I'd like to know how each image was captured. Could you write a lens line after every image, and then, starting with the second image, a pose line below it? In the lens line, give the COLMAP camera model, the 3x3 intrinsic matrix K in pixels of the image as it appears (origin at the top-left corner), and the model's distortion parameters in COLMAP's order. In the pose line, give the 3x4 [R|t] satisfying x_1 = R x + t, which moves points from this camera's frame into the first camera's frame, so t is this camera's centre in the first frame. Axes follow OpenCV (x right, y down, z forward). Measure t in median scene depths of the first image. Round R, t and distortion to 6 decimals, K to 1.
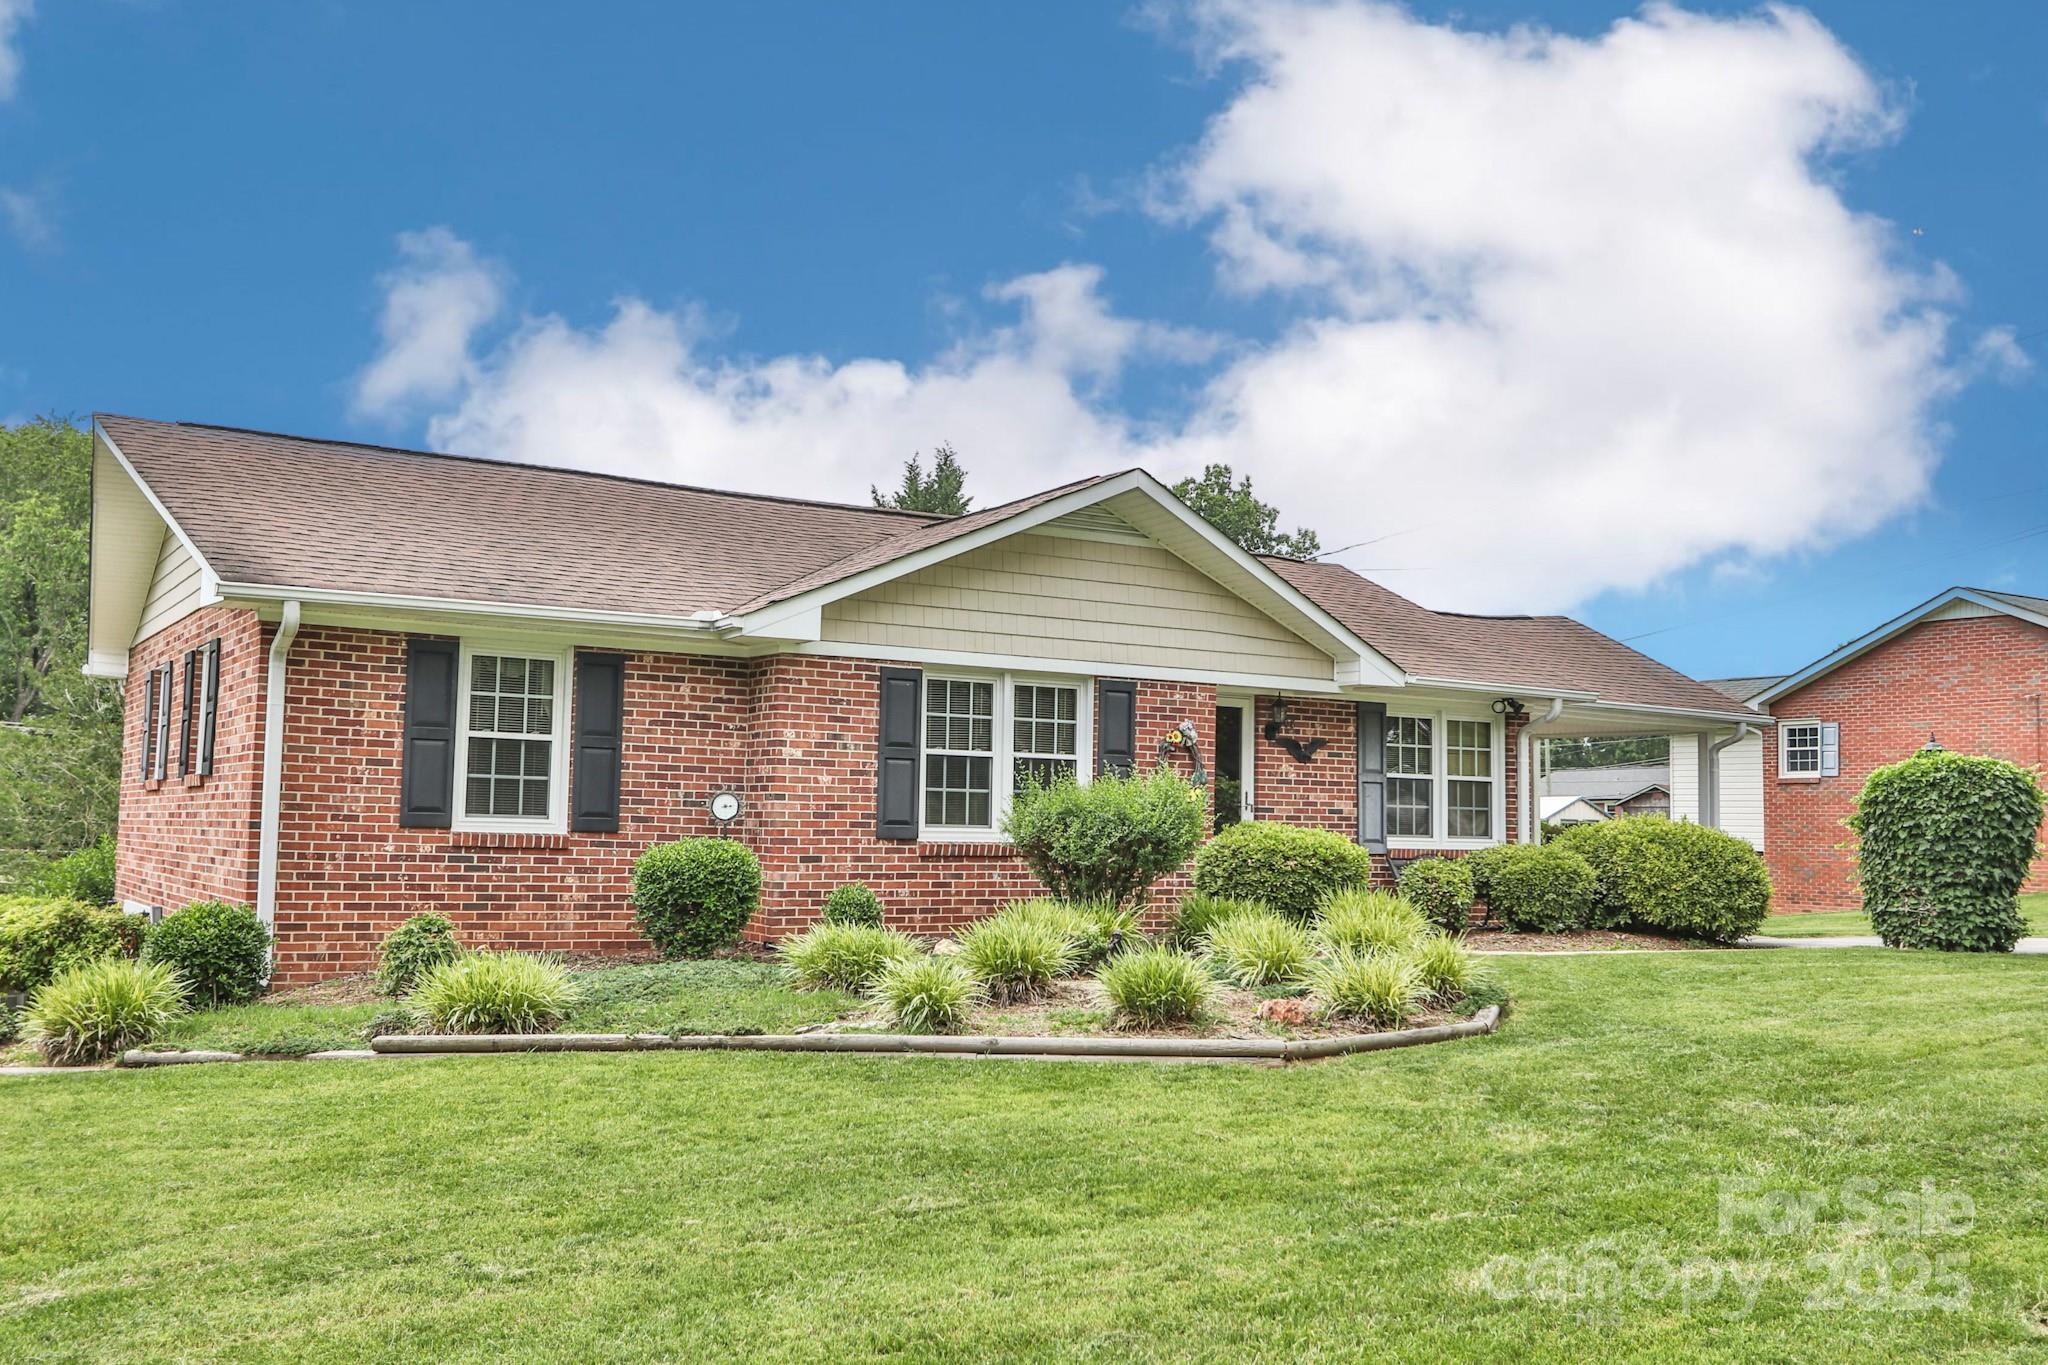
lens RADIAL K [[1881.1, 0, 1028.2], [0, 1881.1, 680.7], [0, 0, 1]] dist [-0.007505, 0.006720]
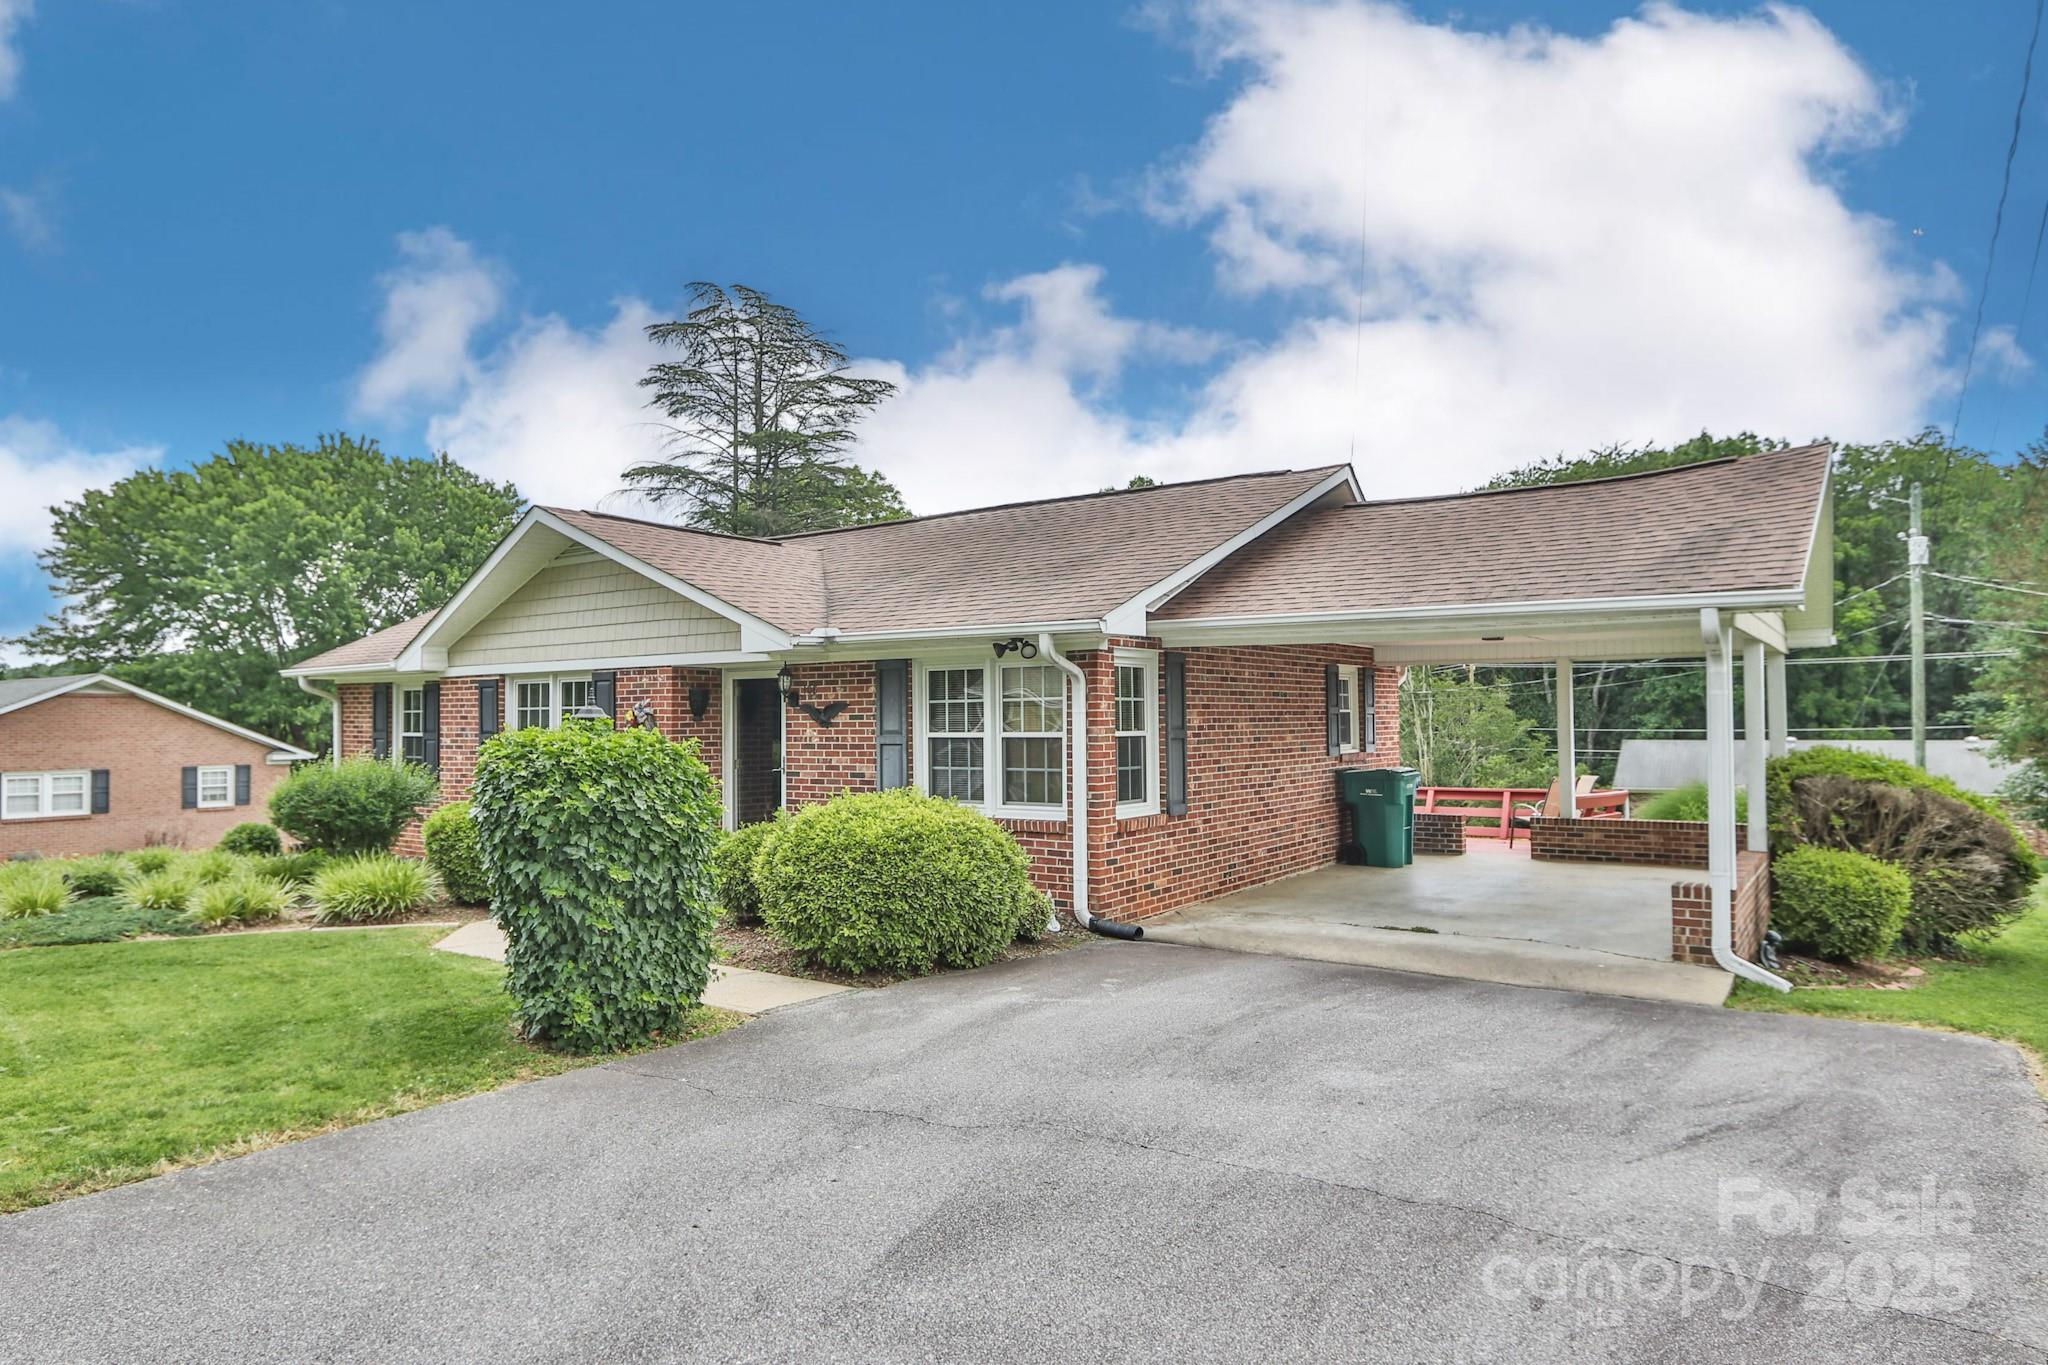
lens RADIAL K [[1465.5, 0, 839.6], [0, 1465.5, 683.6], [0, 0, 1]] dist [-0.073203, -0.000149]
pose [[0.267357, -0.049977, -0.962301, 1.121506], [0.087952, 0.995751, -0.027278, 0.052536], [0.959575, -0.077344, 0.270617, 0.984154]]
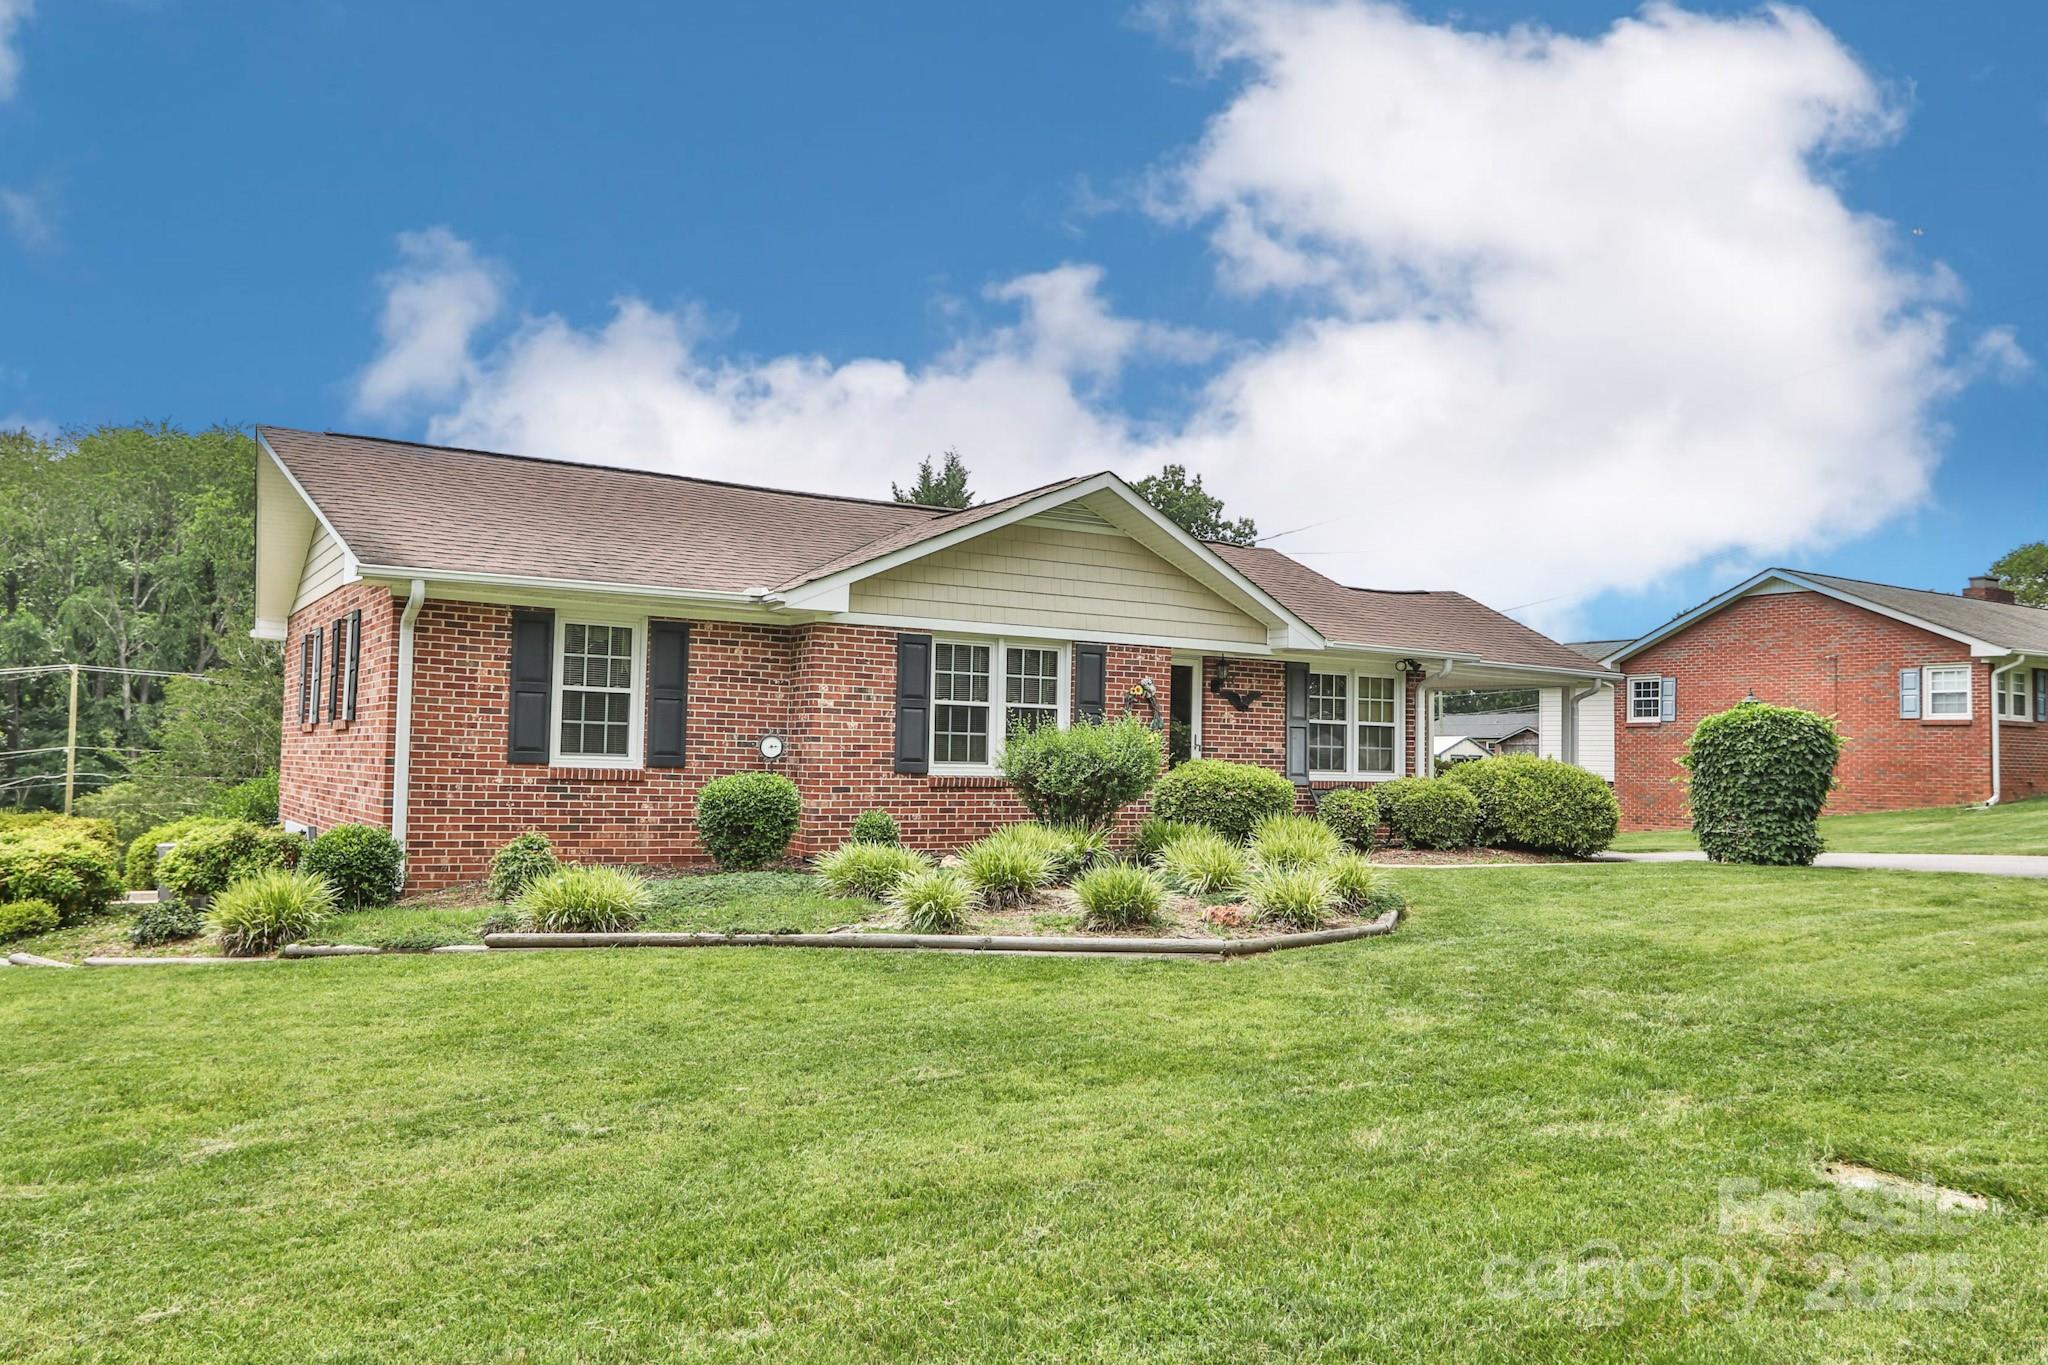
lens RADIAL K [[1528.1, 0, 1024.0], [0, 1528.1, 682.5], [0, 0, 1]] dist [-0.018544, 0.001907]
pose [[0.999995, 0.001807, 0.002504, 0.001519], [-0.001875, 0.999624, 0.027368, -0.002820], [-0.002454, -0.027373, 0.999622, 0.001762]]
